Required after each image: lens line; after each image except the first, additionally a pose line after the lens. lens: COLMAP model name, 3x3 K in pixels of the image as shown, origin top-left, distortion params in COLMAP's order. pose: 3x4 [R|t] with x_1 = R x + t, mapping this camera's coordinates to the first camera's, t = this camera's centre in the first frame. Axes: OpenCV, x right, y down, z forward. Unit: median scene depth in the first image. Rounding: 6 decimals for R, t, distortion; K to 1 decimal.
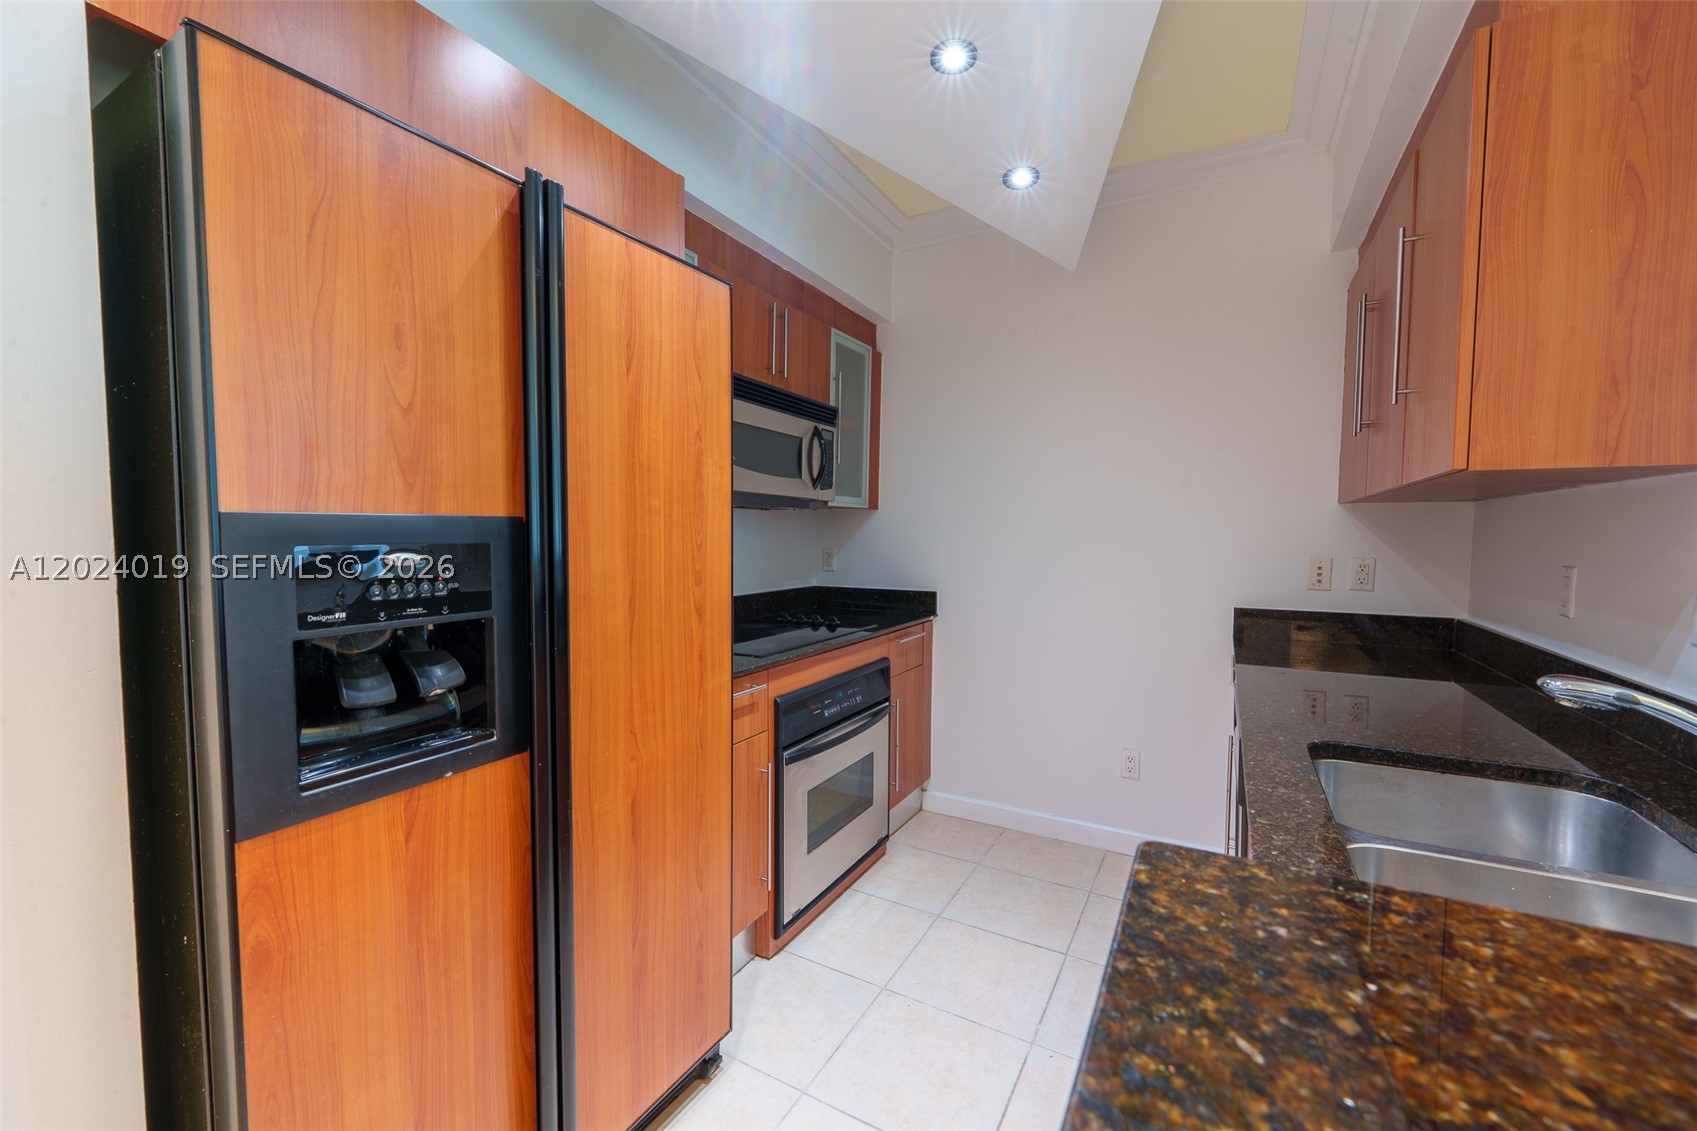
lens RADIAL K [[696.2, 0, 809.0], [0, 696.2, 570.8], [0, 0, 1]] dist [0.000796, -0.001209]
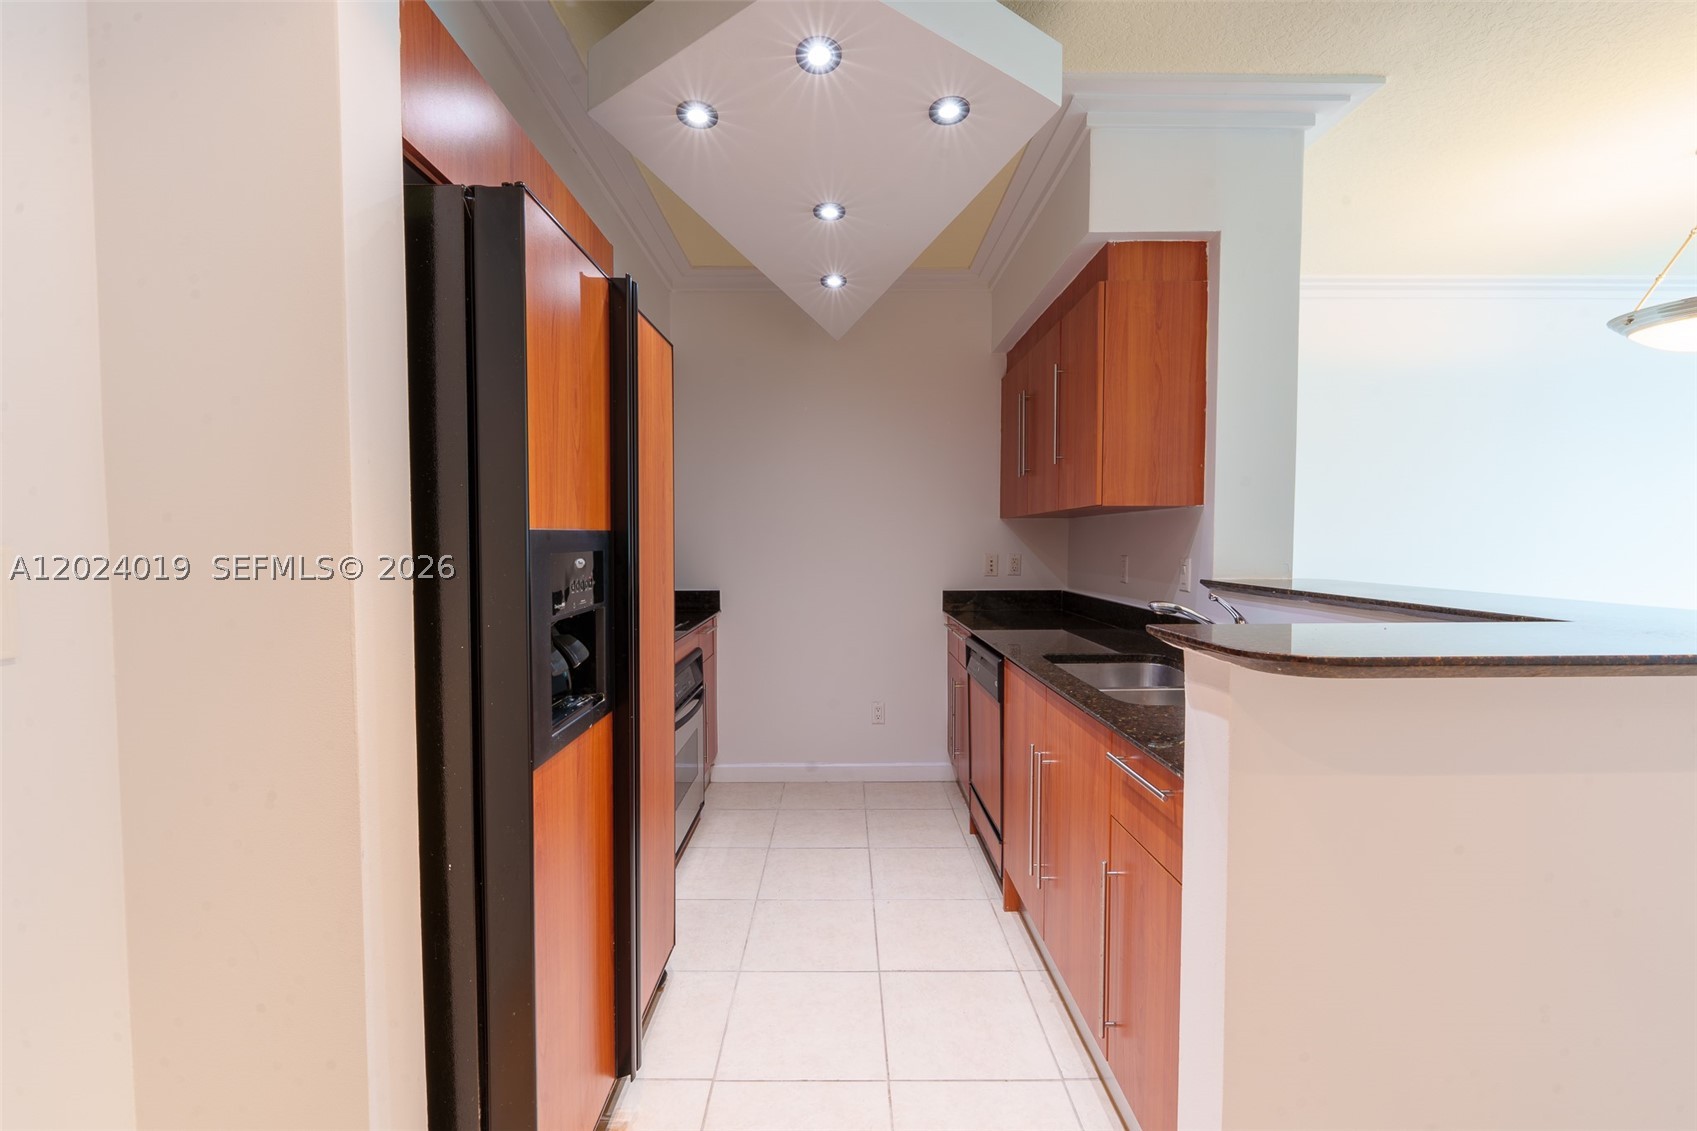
lens RADIAL K [[696.2, 0, 834.7], [0, 696.2, 569.6], [0, 0, 1]] dist [0.000796, -0.001209]
pose [[0.873154, -0.028225, 0.486626, -0.308966], [0.033683, 0.999430, -0.002470, 0.006002], [-0.486279, 0.018547, 0.873607, -0.155972]]
